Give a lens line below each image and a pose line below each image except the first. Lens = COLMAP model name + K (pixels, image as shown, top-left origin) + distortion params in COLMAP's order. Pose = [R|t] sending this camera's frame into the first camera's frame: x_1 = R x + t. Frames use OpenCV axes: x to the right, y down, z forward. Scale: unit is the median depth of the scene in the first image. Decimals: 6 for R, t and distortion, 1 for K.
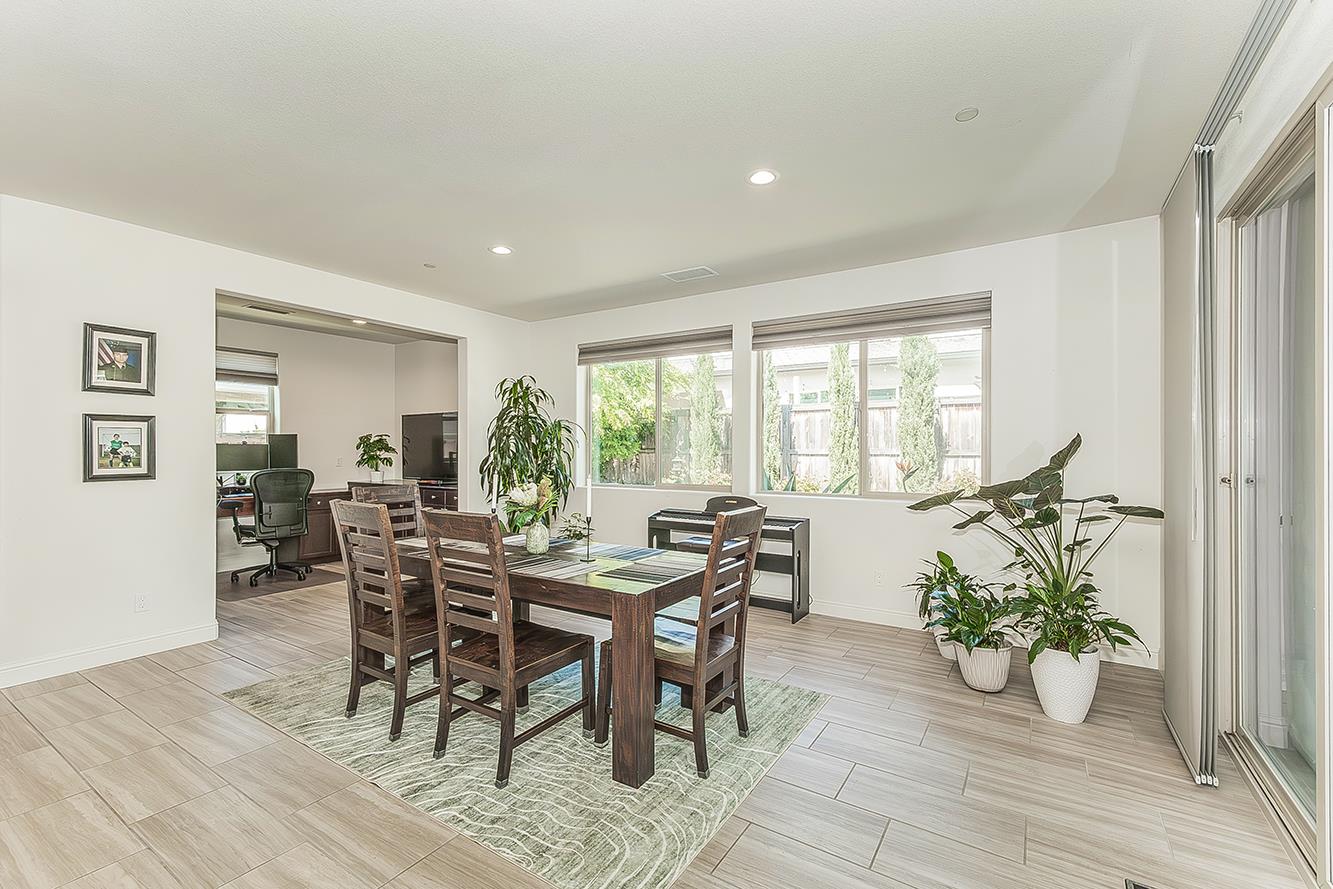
lens RADIAL K [[562.4, 0, 666.5], [0, 562.4, 445.9], [0, 0, 1]] dist [0.005918, 0.000650]
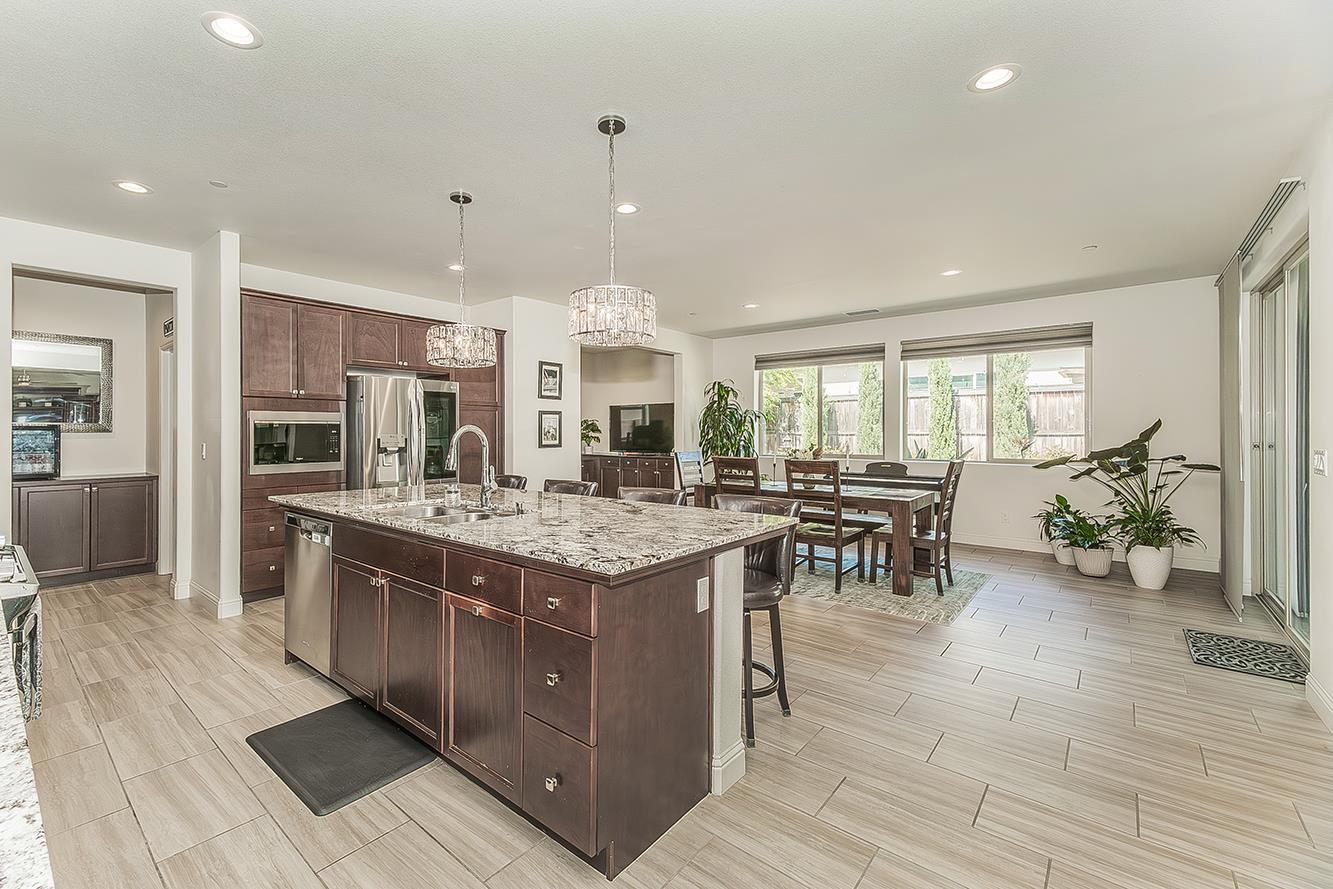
lens RADIAL K [[562.4, 0, 605.8], [0, 562.4, 428.6], [0, 0, 1]] dist [0.005918, 0.000650]
pose [[0.989307, -0.002643, -0.145824, -0.535327], [0.002783, 0.999996, 0.000760, 0.000339], [0.145822, -0.001157, 0.989310, -0.742281]]
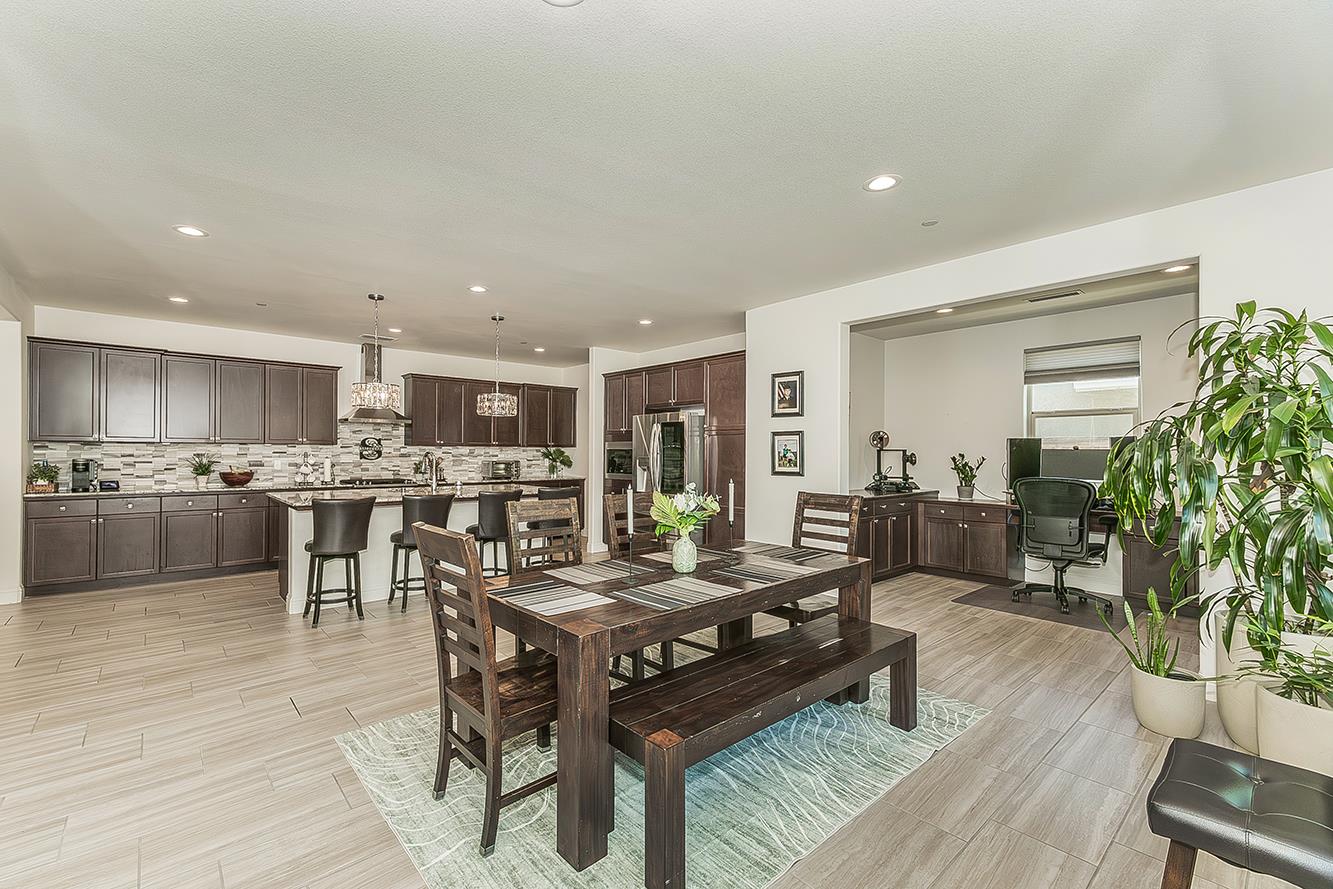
lens RADIAL K [[562.4, 0, 610.8], [0, 562.4, 449.6], [0, 0, 1]] dist [0.005918, 0.000650]
pose [[-0.305657, -0.003622, -0.952135, 0.575729], [0.003560, 0.999981, -0.004947, -0.001312], [0.952135, -0.004902, -0.305638, 1.016758]]
